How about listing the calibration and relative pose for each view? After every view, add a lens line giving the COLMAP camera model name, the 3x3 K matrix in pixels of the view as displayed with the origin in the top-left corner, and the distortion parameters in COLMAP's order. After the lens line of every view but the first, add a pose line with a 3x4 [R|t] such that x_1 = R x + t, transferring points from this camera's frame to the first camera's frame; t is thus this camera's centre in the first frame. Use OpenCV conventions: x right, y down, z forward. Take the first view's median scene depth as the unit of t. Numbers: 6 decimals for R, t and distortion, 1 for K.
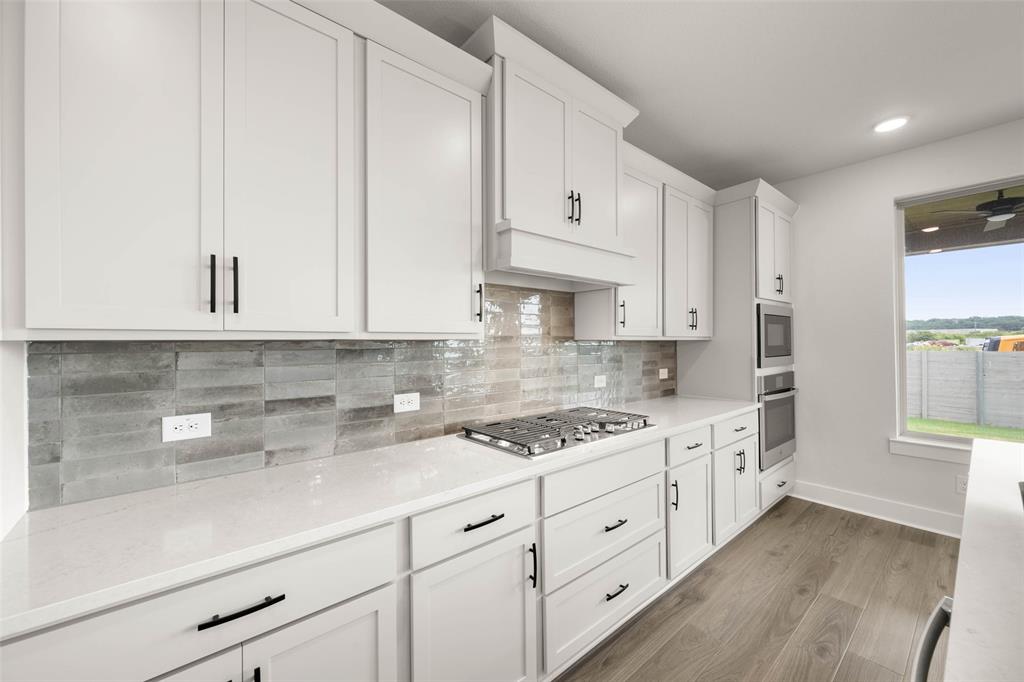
lens RADIAL K [[399.6, 0, 516.9], [0, 399.6, 341.4], [0, 0, 1]] dist [-0.000681, 0.000369]
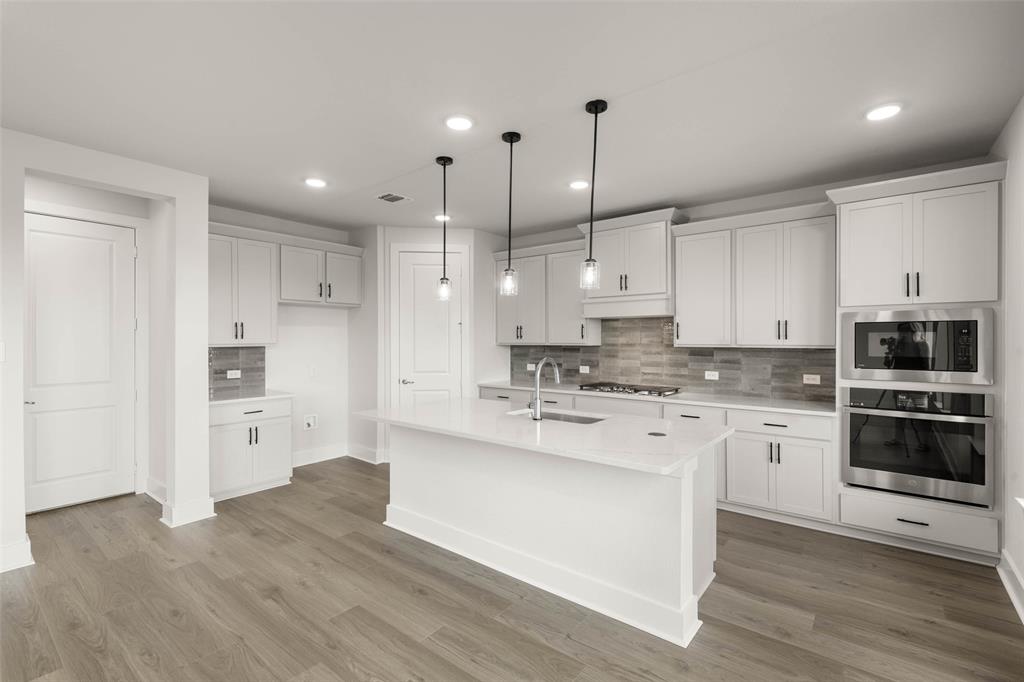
lens RADIAL K [[460.7, 0, 514.9], [0, 460.7, 340.6], [0, 0, 1]] dist [0.000202, 0.000865]
pose [[0.196707, 0.009576, -0.980416, 2.210575], [0.000687, 0.999951, 0.009905, -0.054519], [0.980462, -0.002622, 0.196690, -0.017936]]
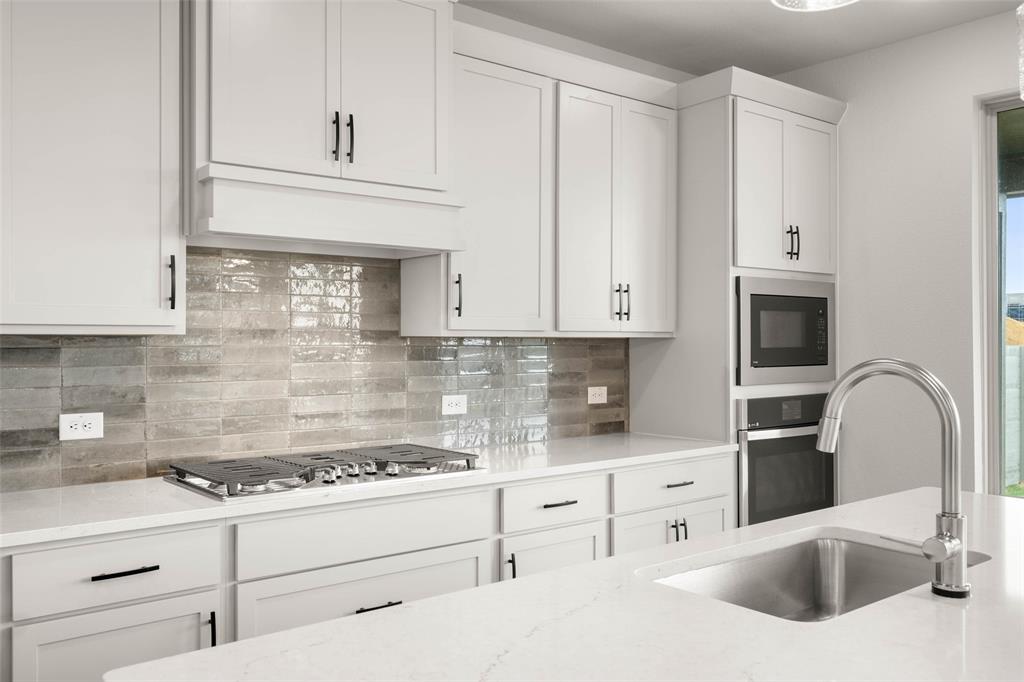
lens RADIAL K [[851.0, 0, 517.3], [0, 851.0, 338.3], [0, 0, 1]] dist [-0.010586, 0.018914]
pose [[0.999752, 0.004918, -0.021724, 0.434477], [-0.004956, 0.999986, -0.001677, 0.001104], [0.021716, 0.001784, 0.999763, -0.378467]]
